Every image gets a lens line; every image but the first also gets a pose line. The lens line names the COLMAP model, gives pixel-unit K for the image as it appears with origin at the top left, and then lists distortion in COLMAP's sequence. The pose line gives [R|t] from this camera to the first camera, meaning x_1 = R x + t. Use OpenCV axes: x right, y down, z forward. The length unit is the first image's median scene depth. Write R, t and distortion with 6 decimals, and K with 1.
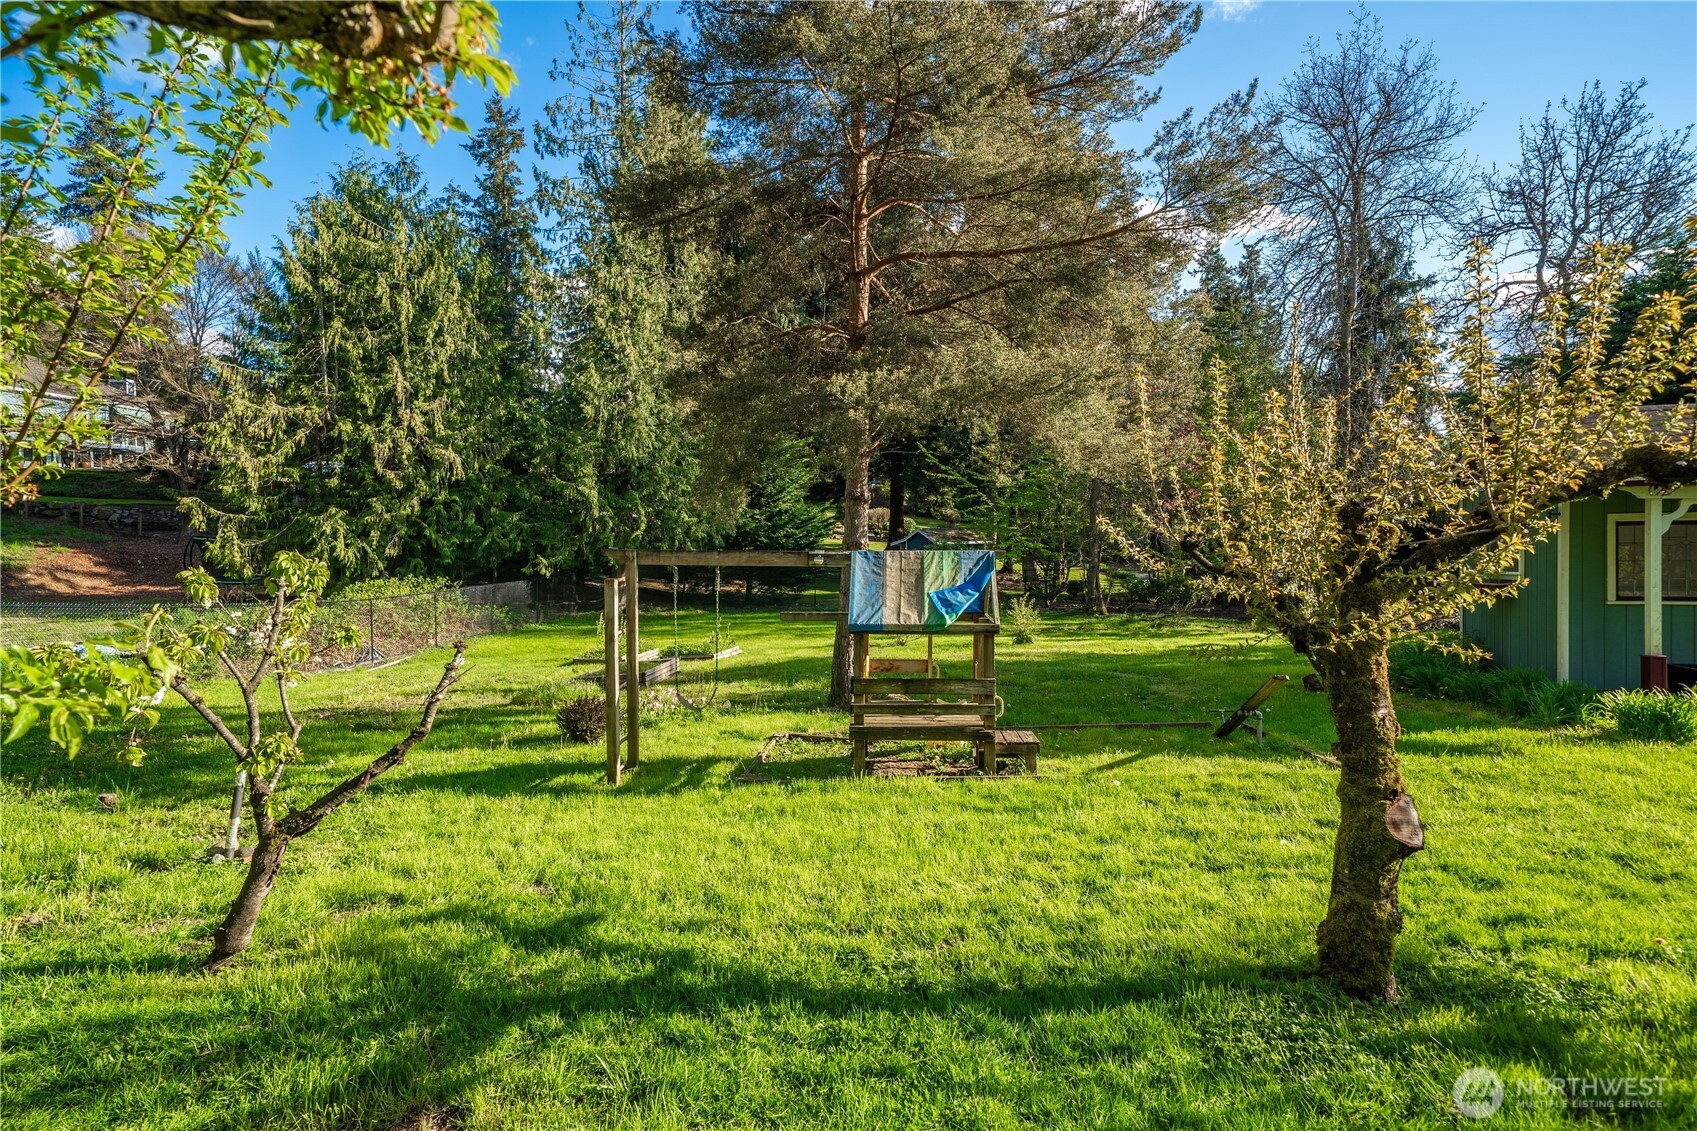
lens RADIAL K [[913.1, 0, 848.5], [0, 913.1, 565.5], [0, 0, 1]] dist [-0.000439, -0.000739]
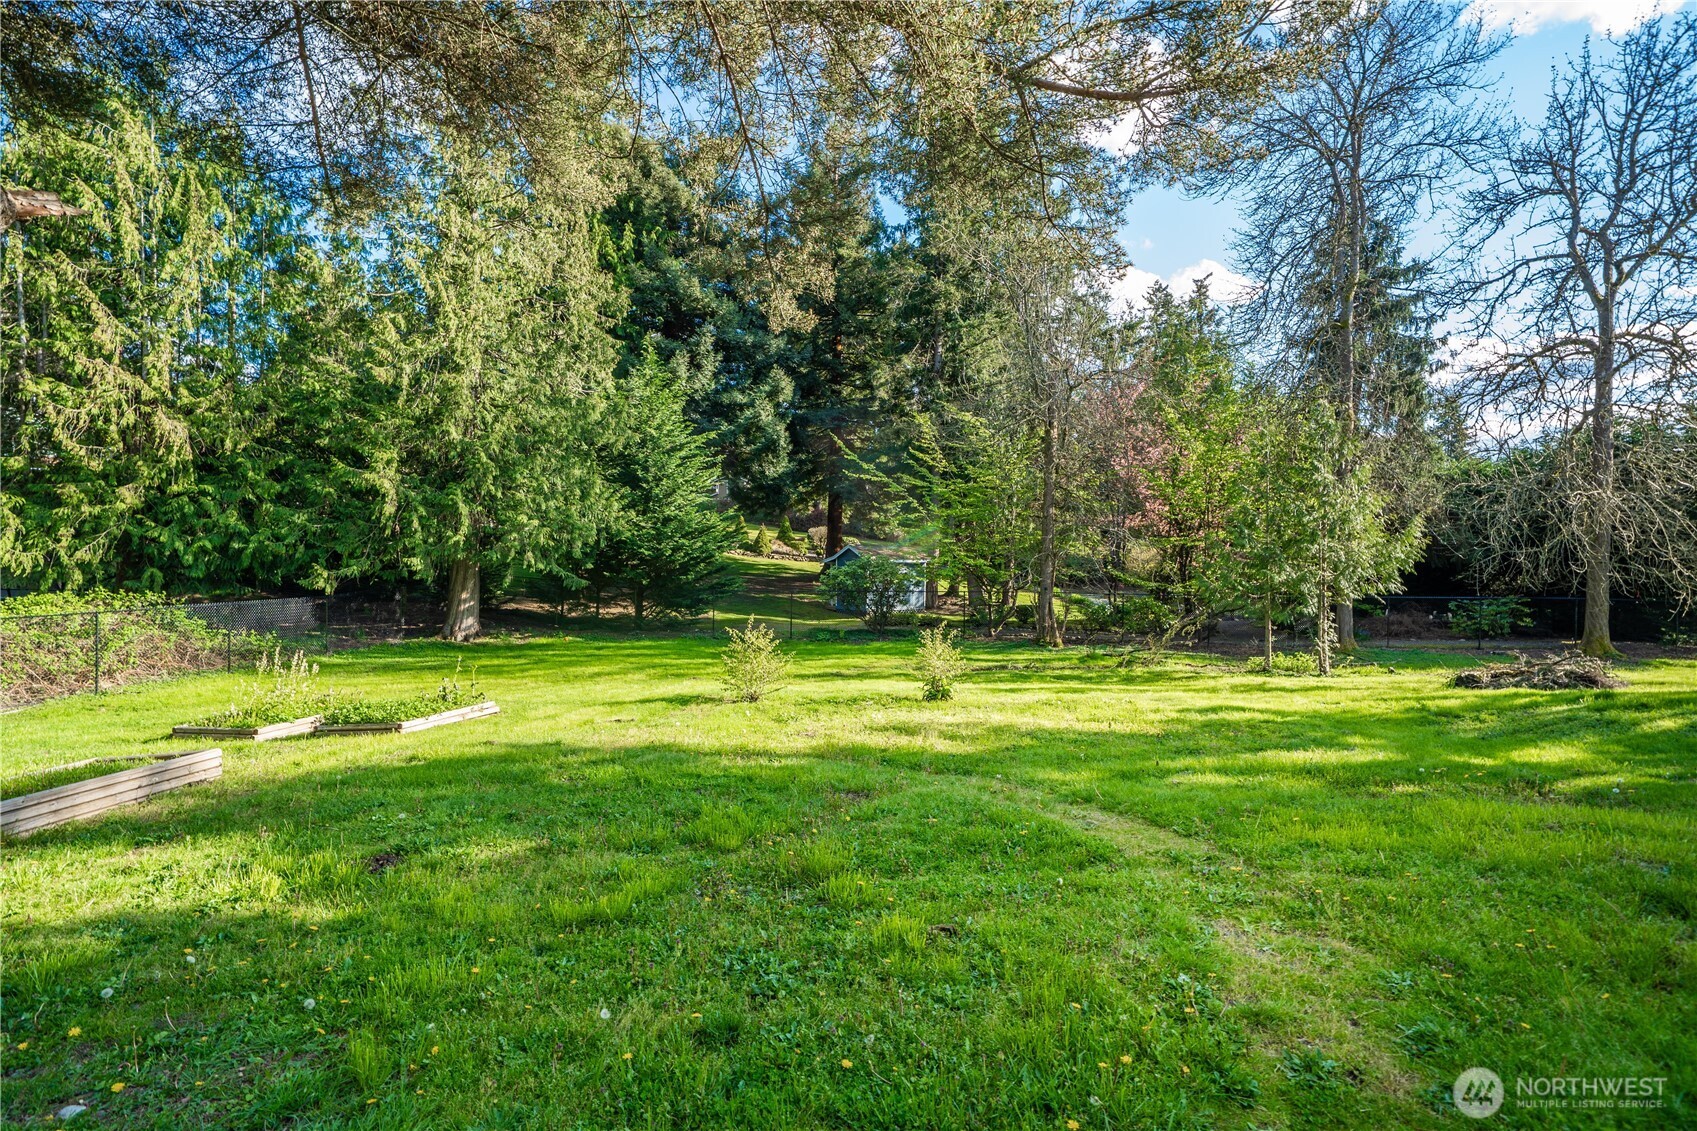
lens RADIAL K [[846.9, 0, 848.5], [0, 846.9, 565.5], [0, 0, 1]] dist [0.002034, 0.000740]
pose [[0.999466, 0.009261, 0.031341, 0.068710], [-0.008324, 0.999517, -0.029925, 0.005287], [-0.031603, 0.029648, 0.999061, 0.251685]]
